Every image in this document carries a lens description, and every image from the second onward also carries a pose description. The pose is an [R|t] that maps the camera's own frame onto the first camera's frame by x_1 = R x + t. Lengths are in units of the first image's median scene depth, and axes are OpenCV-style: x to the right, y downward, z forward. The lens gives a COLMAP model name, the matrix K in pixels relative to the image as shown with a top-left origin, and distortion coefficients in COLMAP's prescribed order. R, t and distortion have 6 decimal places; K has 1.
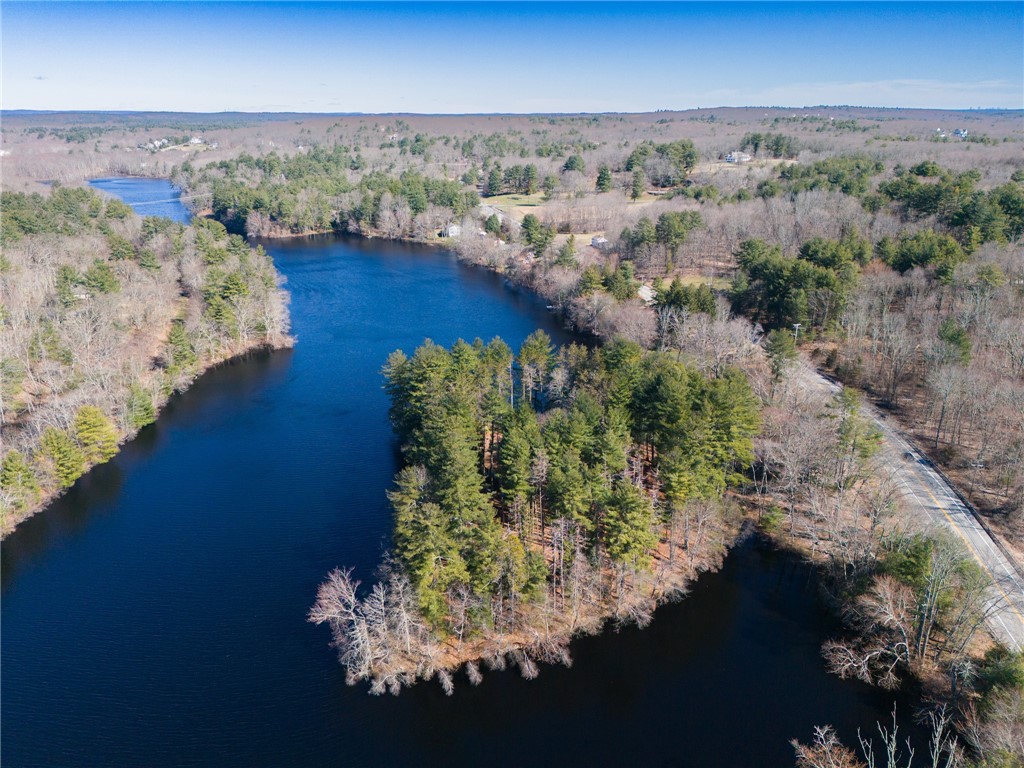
lens RADIAL K [[722.5, 0, 515.3], [0, 722.5, 393.2], [0, 0, 1]] dist [0.023733, -0.004533]
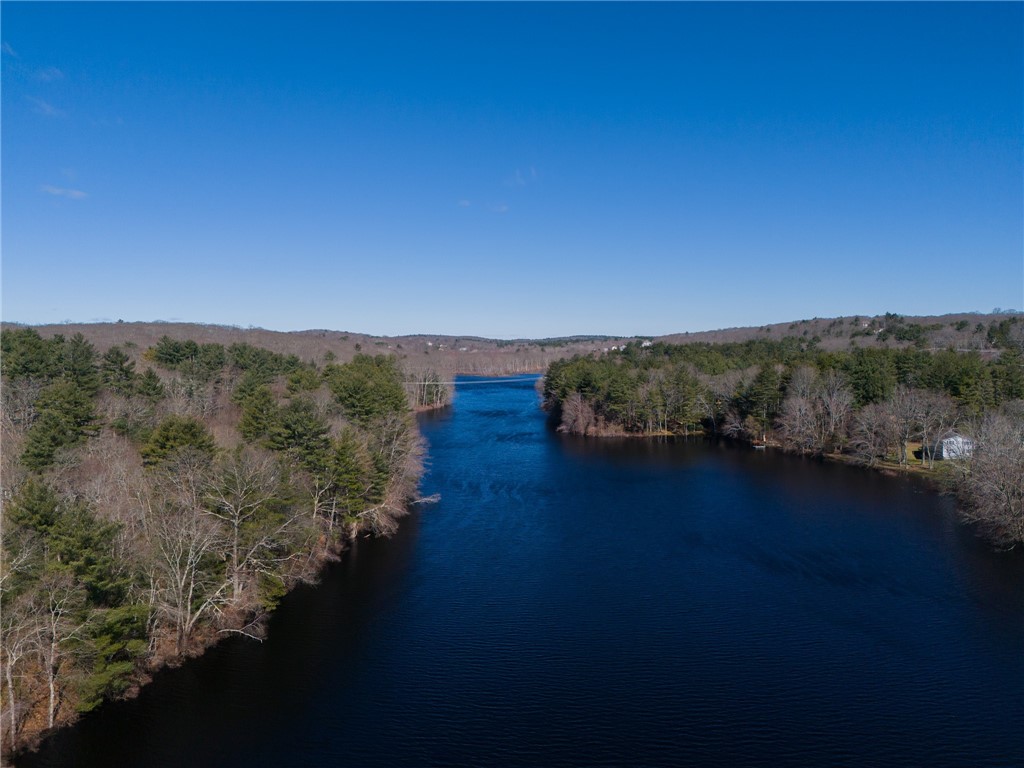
lens RADIAL K [[722.5, 0, 510.5], [0, 722.5, 383.4], [0, 0, 1]] dist [0.023733, -0.004533]
pose [[0.796374, 0.019872, -0.604477, -0.034408], [-0.202988, 0.950269, -0.236188, -0.102677], [0.569722, 0.310796, 0.760804, 0.499762]]
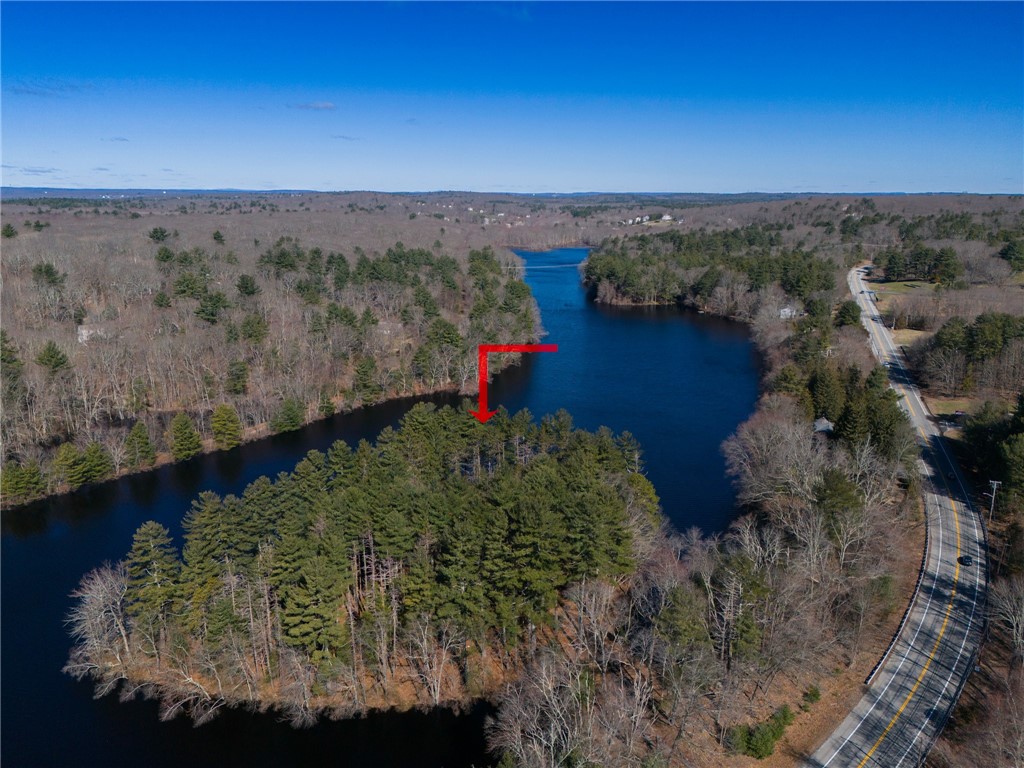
lens RADIAL K [[722.5, 0, 514.4], [0, 722.5, 379.5], [0, 0, 1]] dist [0.023733, -0.004533]
pose [[0.778529, 0.146173, -0.610349, 0.213155], [-0.217189, 0.975160, -0.043493, -0.029130], [0.588831, 0.166422, 0.790937, 0.091684]]
